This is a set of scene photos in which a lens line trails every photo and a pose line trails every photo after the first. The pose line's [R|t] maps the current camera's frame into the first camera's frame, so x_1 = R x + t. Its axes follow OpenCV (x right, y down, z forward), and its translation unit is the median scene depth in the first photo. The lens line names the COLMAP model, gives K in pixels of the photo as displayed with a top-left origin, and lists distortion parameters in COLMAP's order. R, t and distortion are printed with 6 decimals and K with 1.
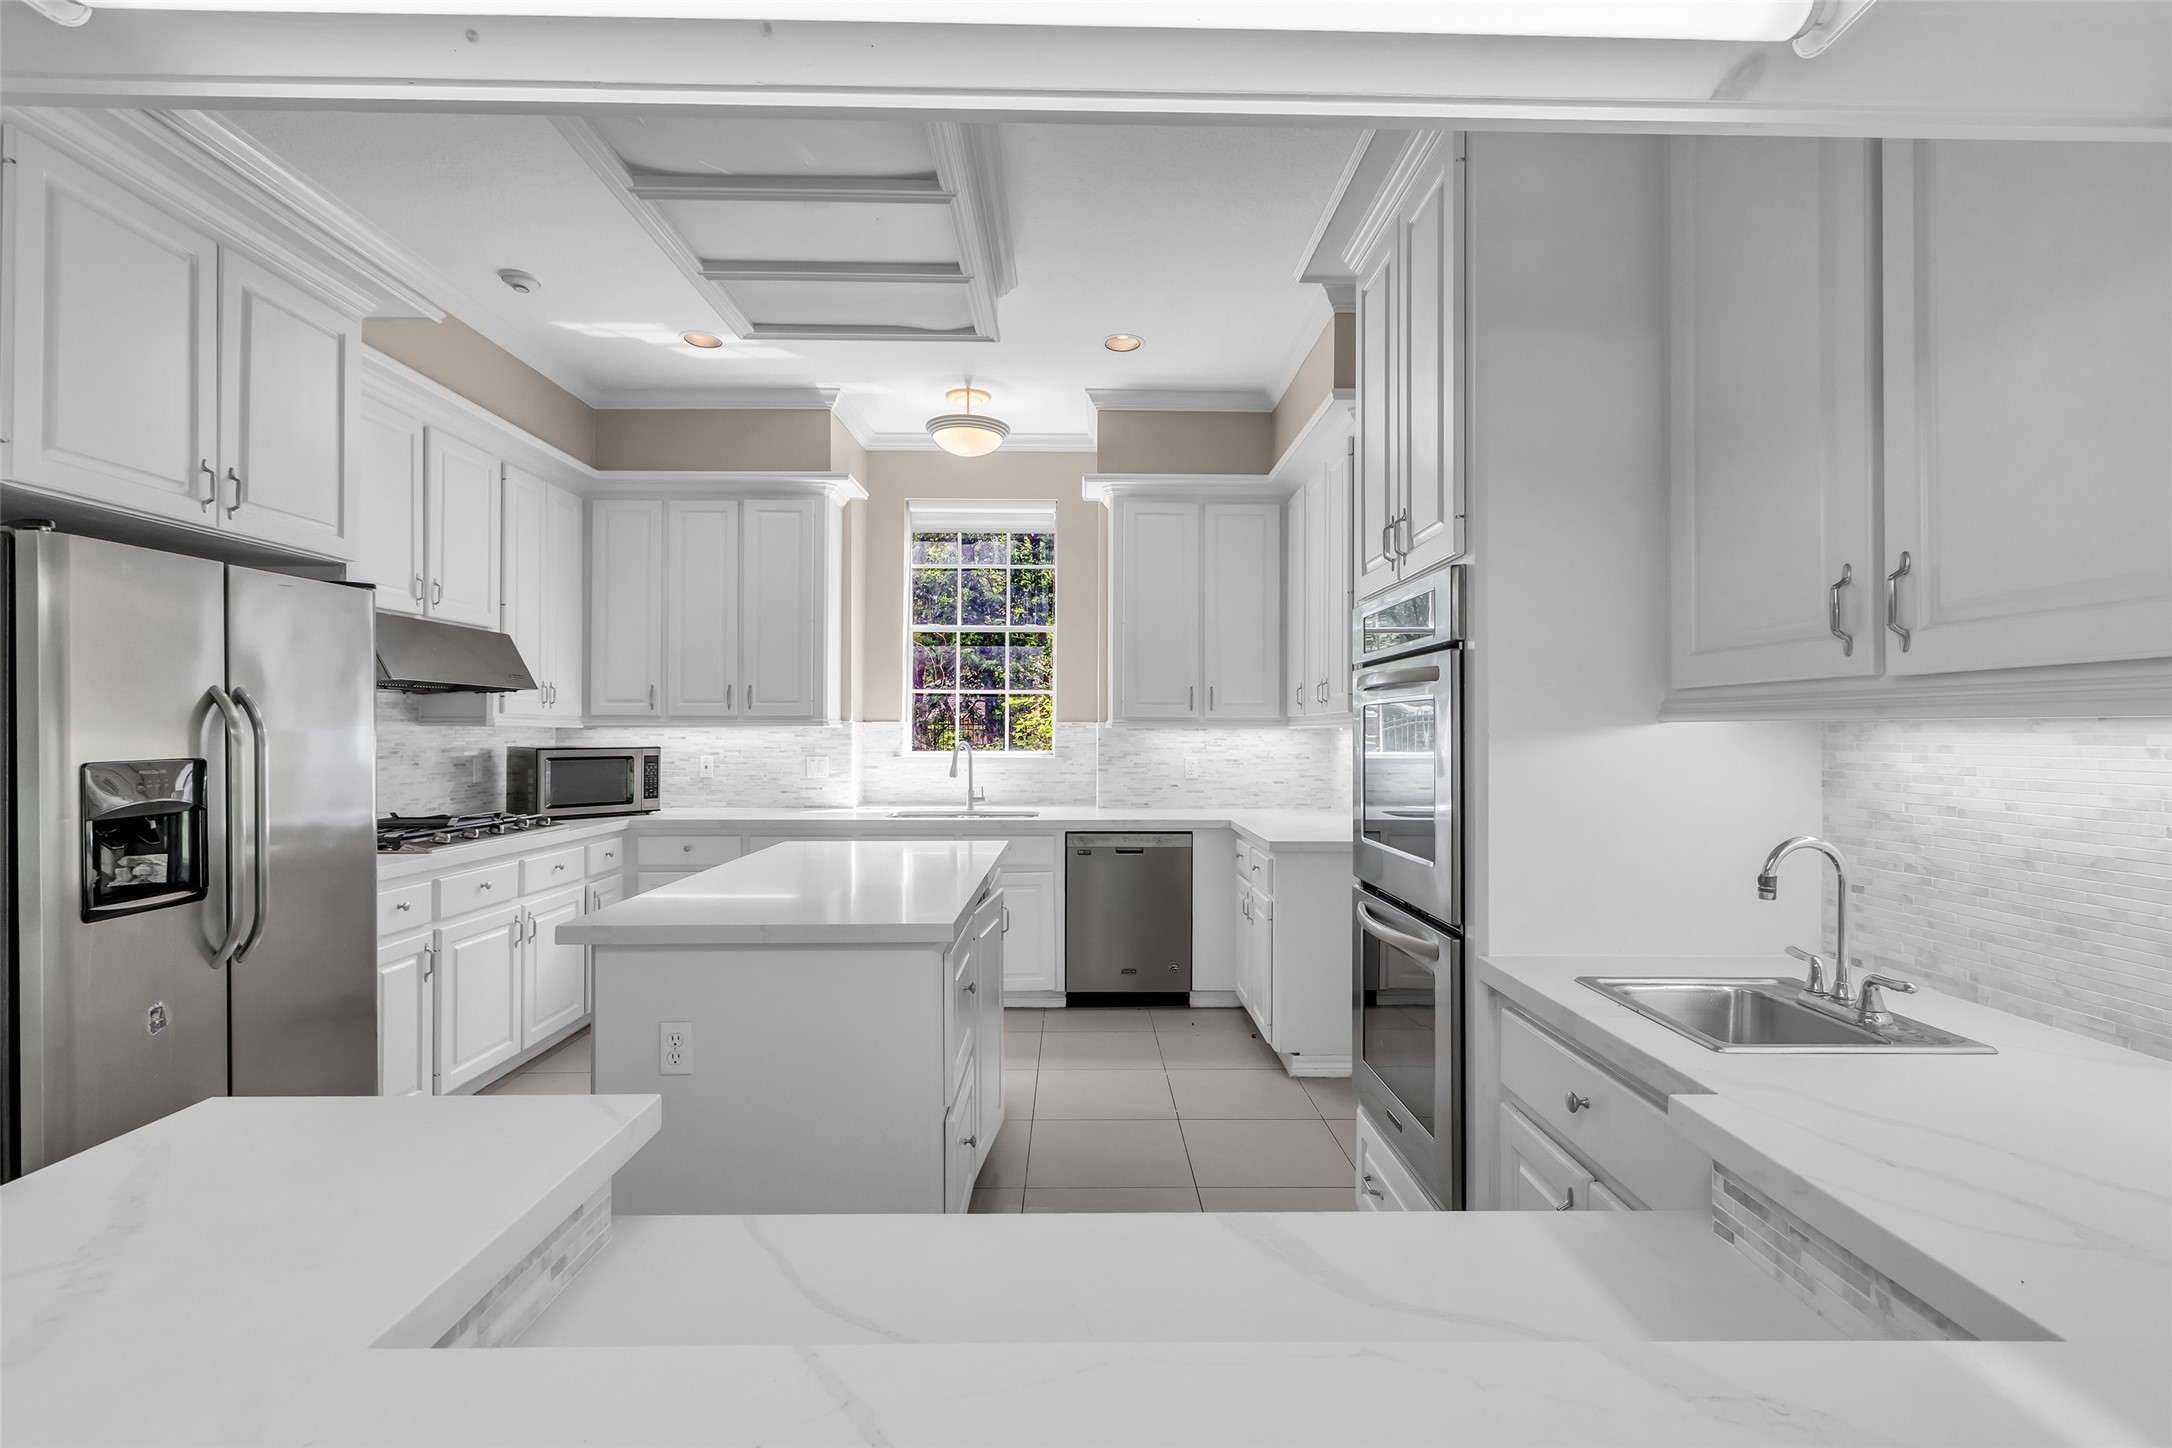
lens RADIAL K [[974.0, 0, 1084.5], [0, 974.0, 719.7], [0, 0, 1]] dist [0.004938, 0.001111]
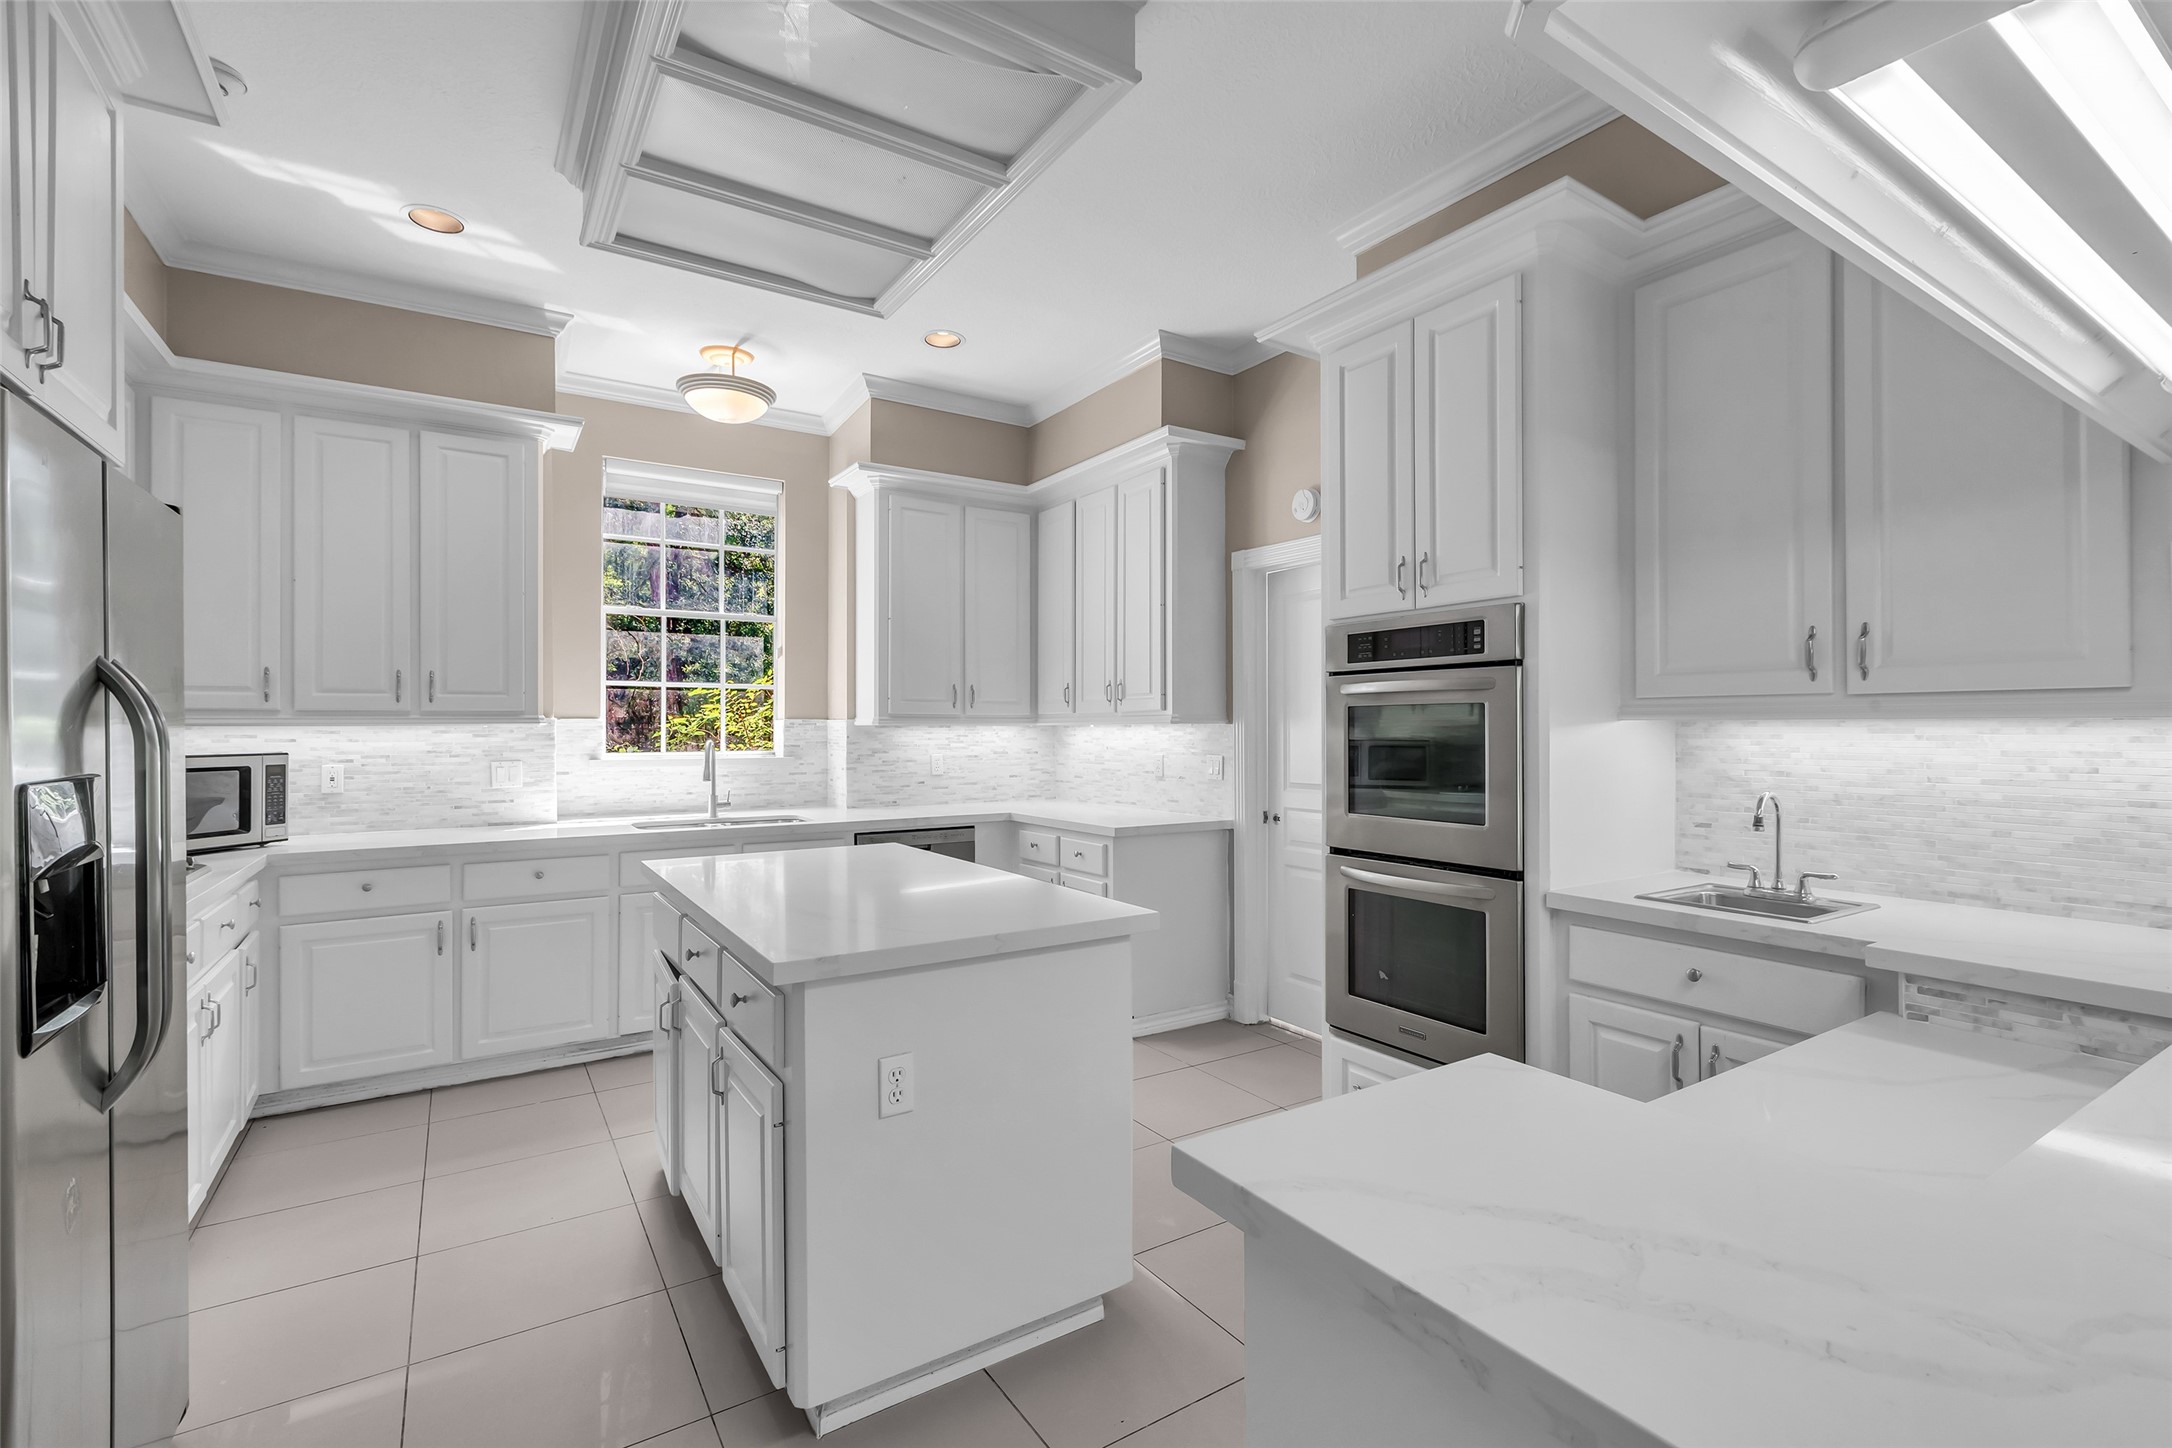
lens RADIAL K [[974.0, 0, 1075.2], [0, 974.0, 725.3], [0, 0, 1]] dist [0.004938, 0.001111]
pose [[0.849982, -0.002275, 0.526807, -0.320042], [-0.002515, 0.999962, 0.008375, -0.000142], [-0.526806, -0.008444, 0.849944, 0.067600]]
